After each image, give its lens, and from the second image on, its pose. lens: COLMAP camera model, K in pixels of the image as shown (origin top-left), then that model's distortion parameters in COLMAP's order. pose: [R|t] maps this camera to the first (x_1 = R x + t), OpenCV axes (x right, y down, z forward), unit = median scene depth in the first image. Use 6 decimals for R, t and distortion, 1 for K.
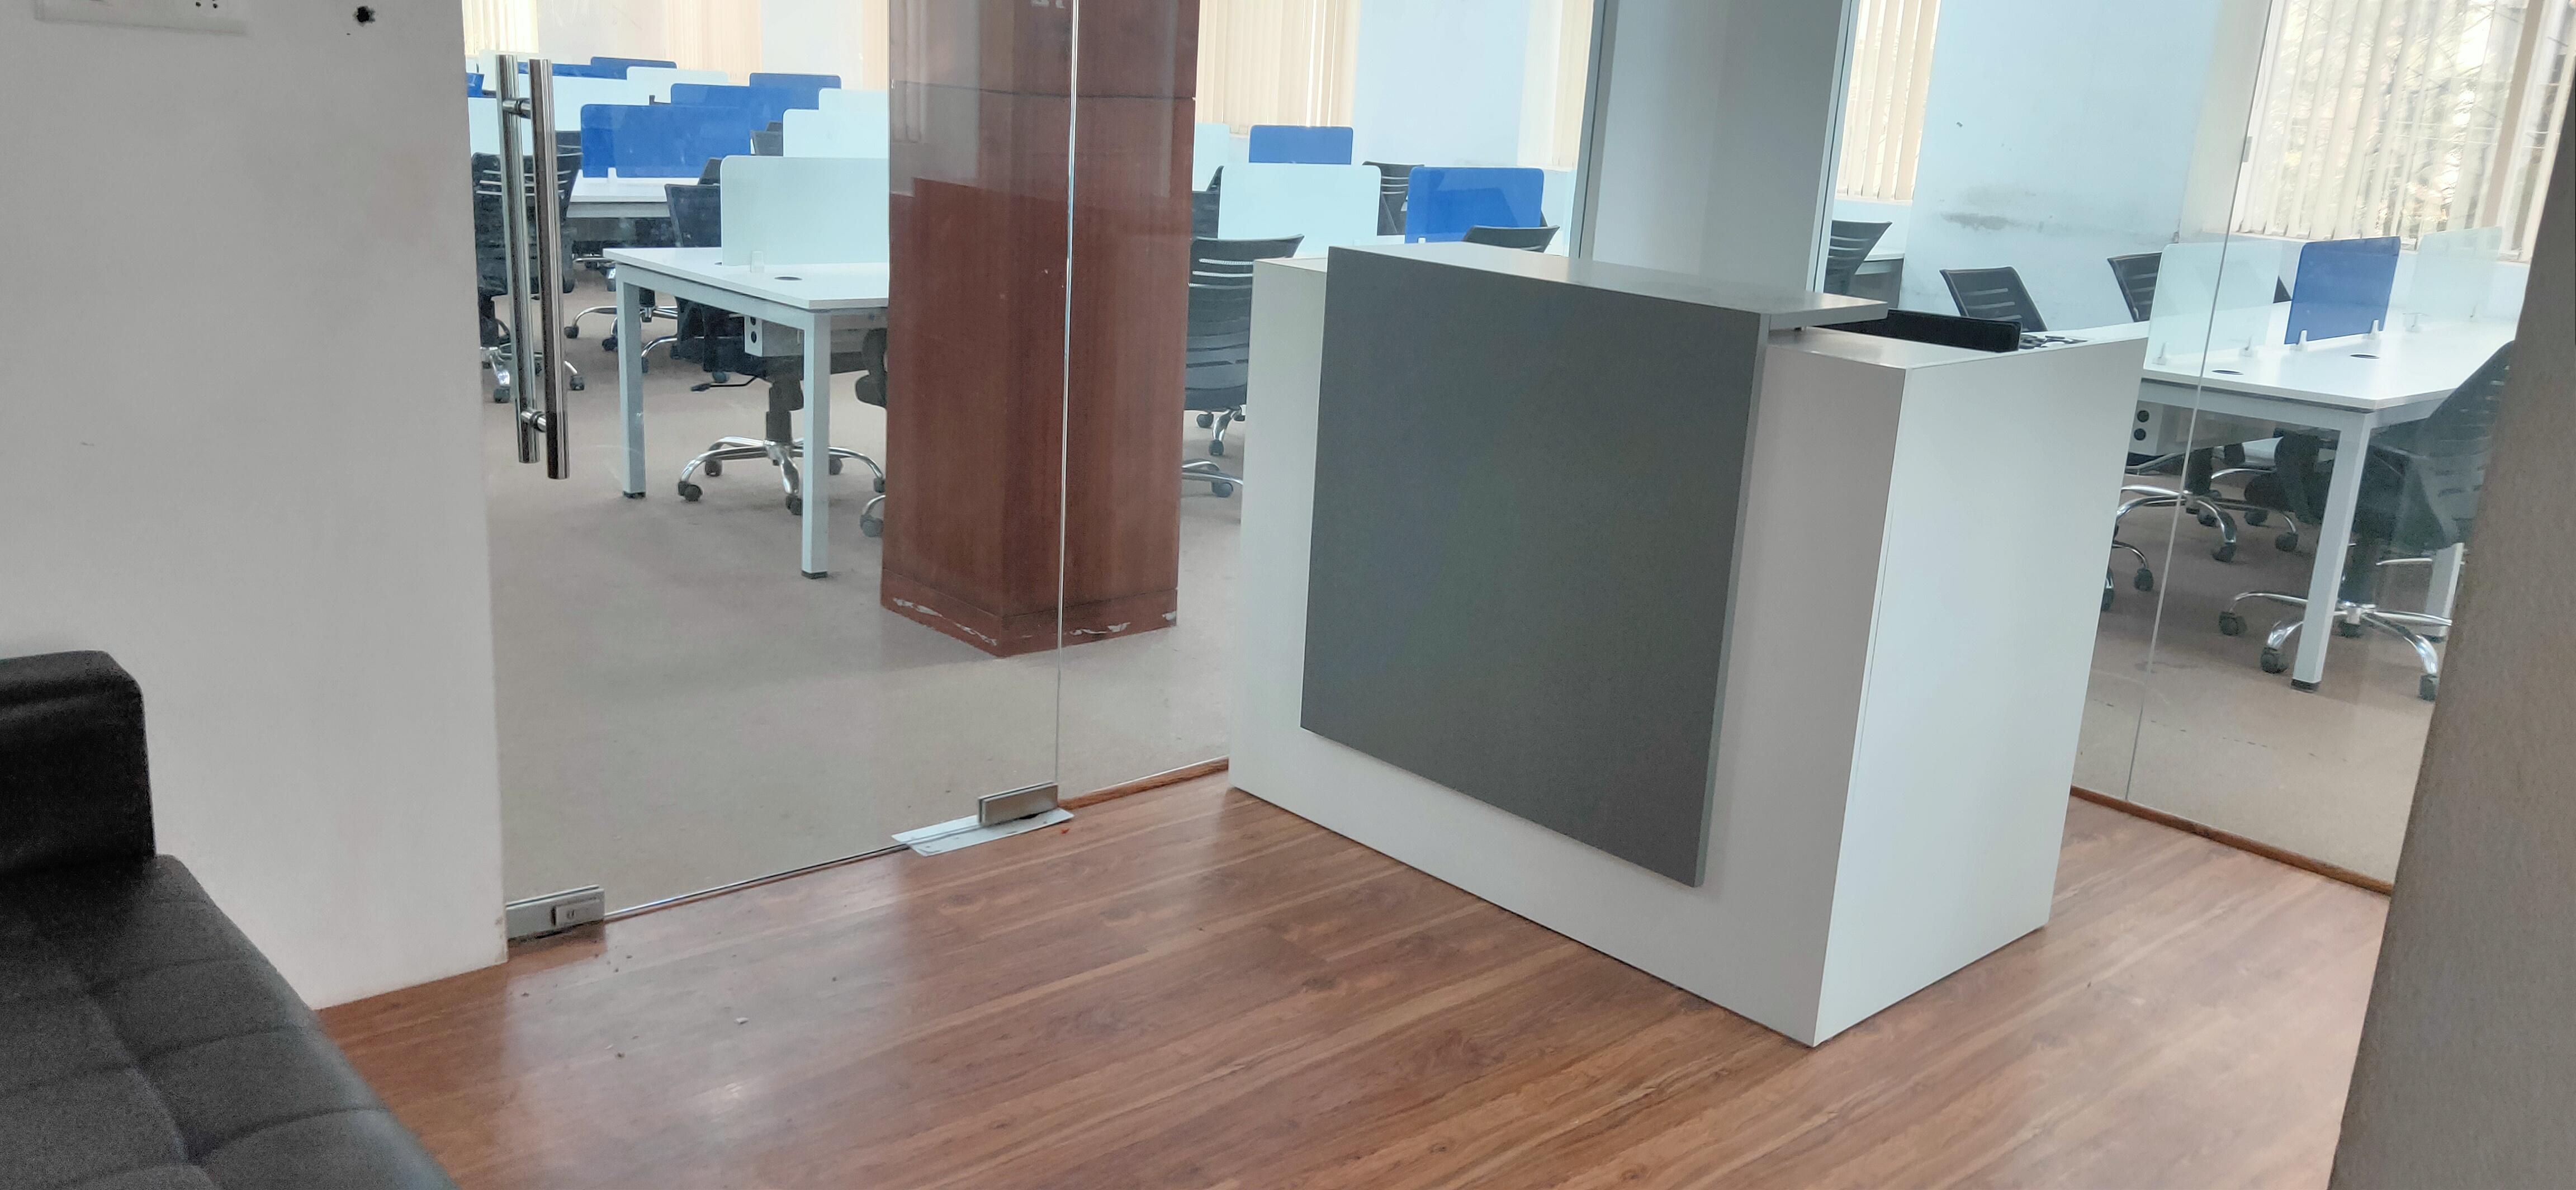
lens RADIAL K [[1964.8, 0, 1289.2], [0, 1964.8, 595.3], [0, 0, 1]] dist [0.005306, 0.002405]
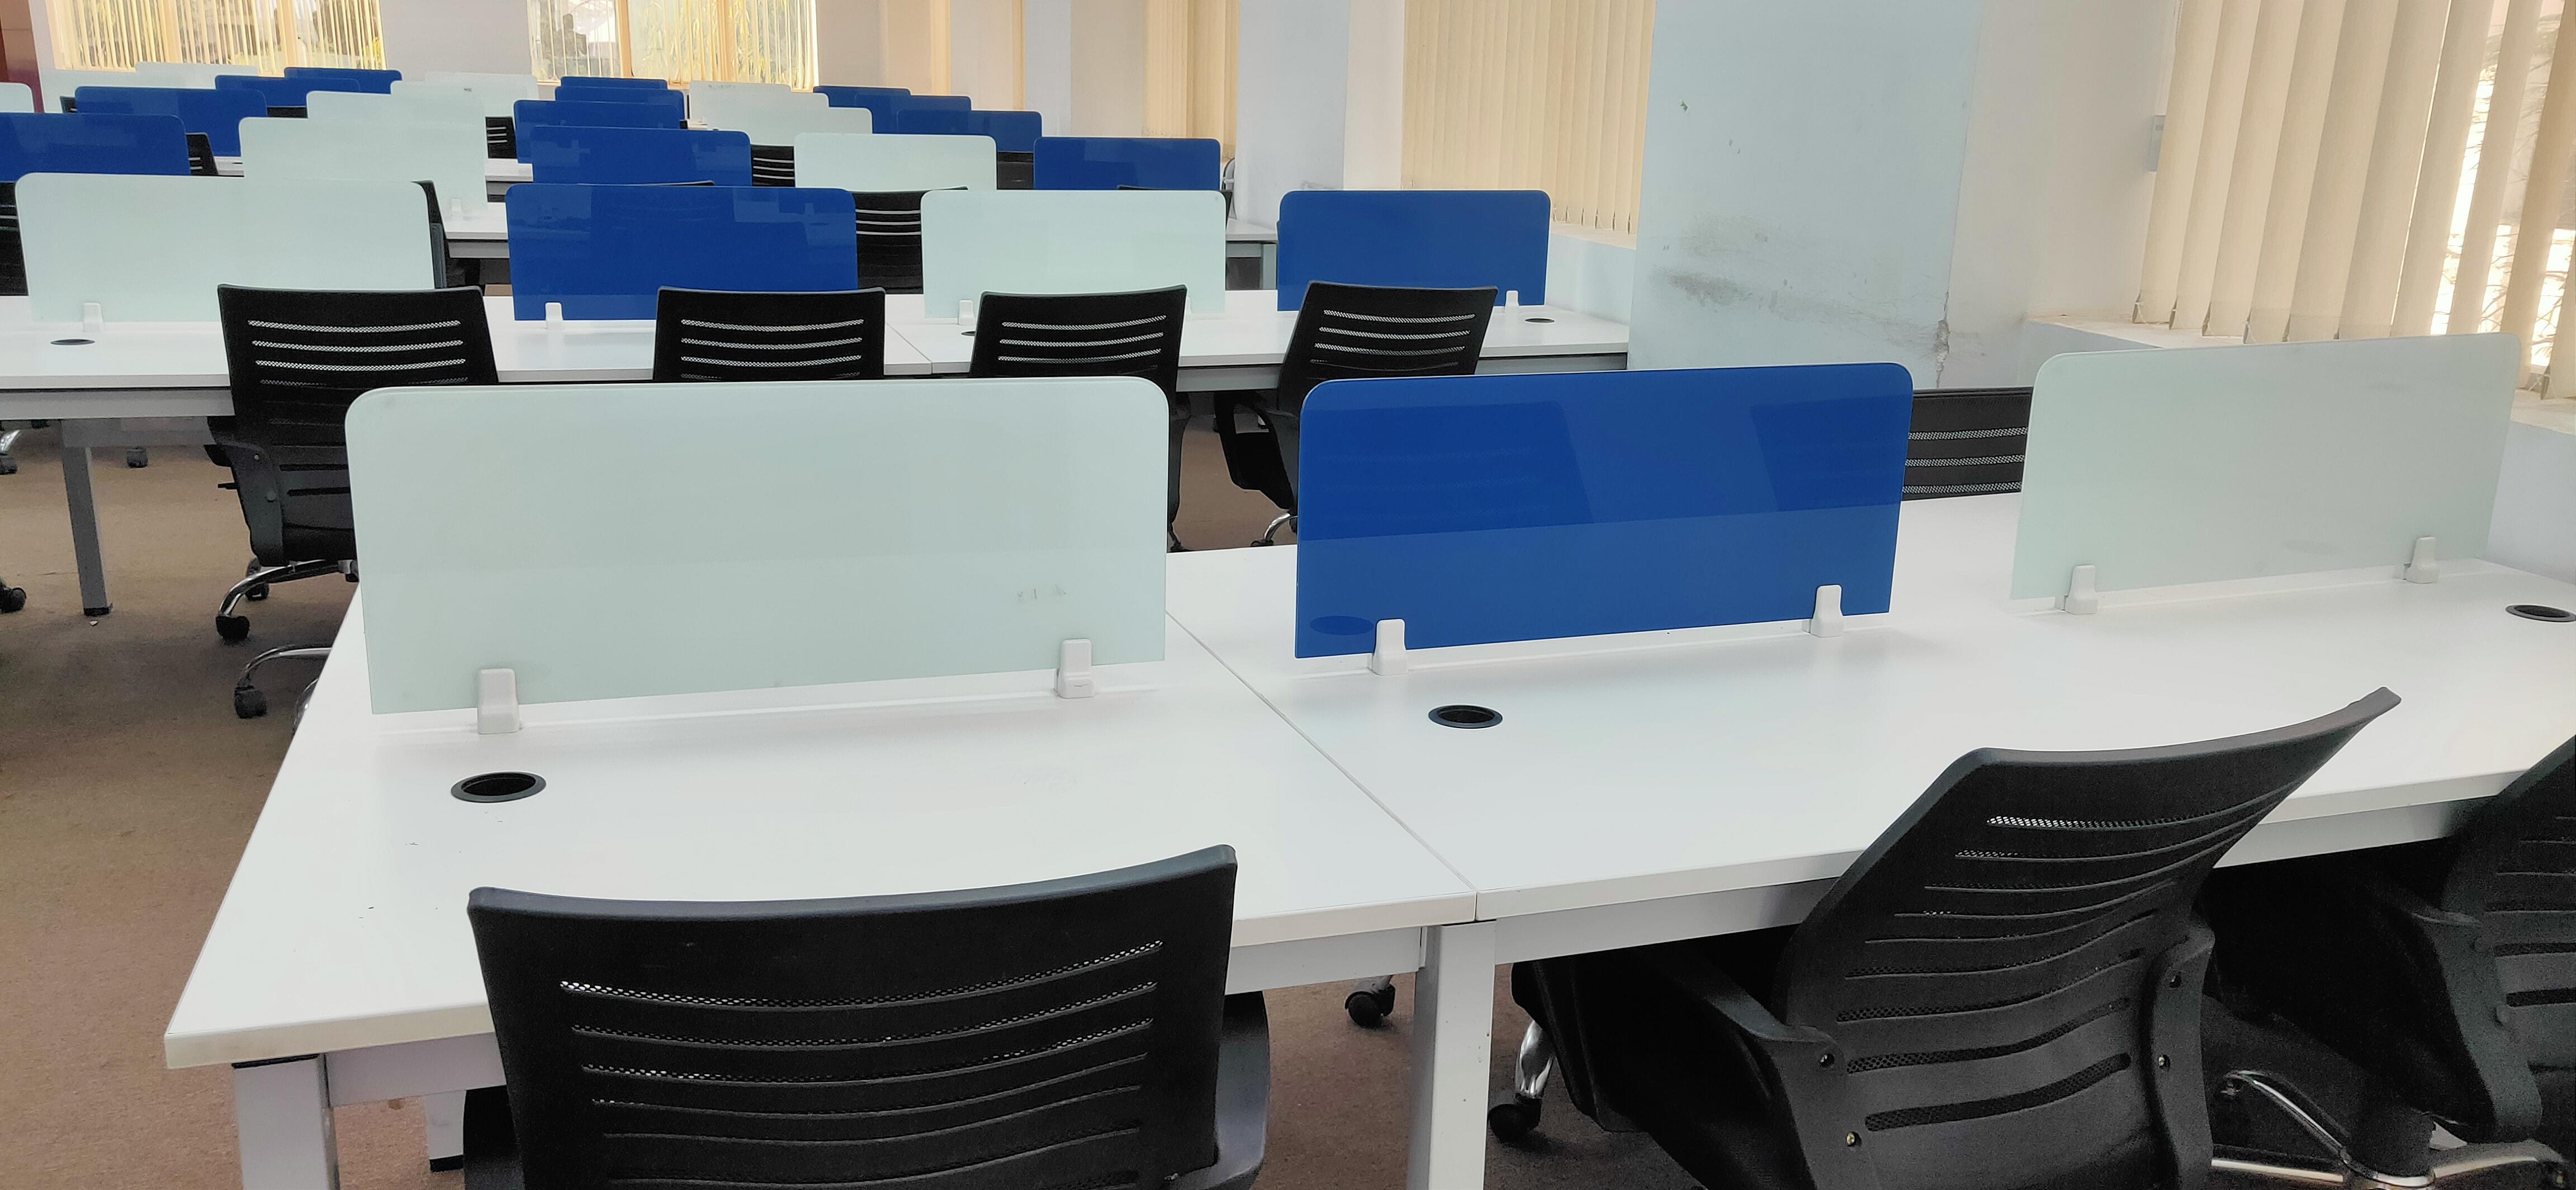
lens RADIAL K [[1964.8, 0, 1299.5], [0, 1964.8, 596.0], [0, 0, 1]] dist [0.005306, 0.002405]
pose [[0.937520, 0.066173, -0.341580, 0.429130], [-0.072618, 0.997341, -0.006099, -0.096010], [0.340268, 0.030523, 0.939833, 0.467873]]
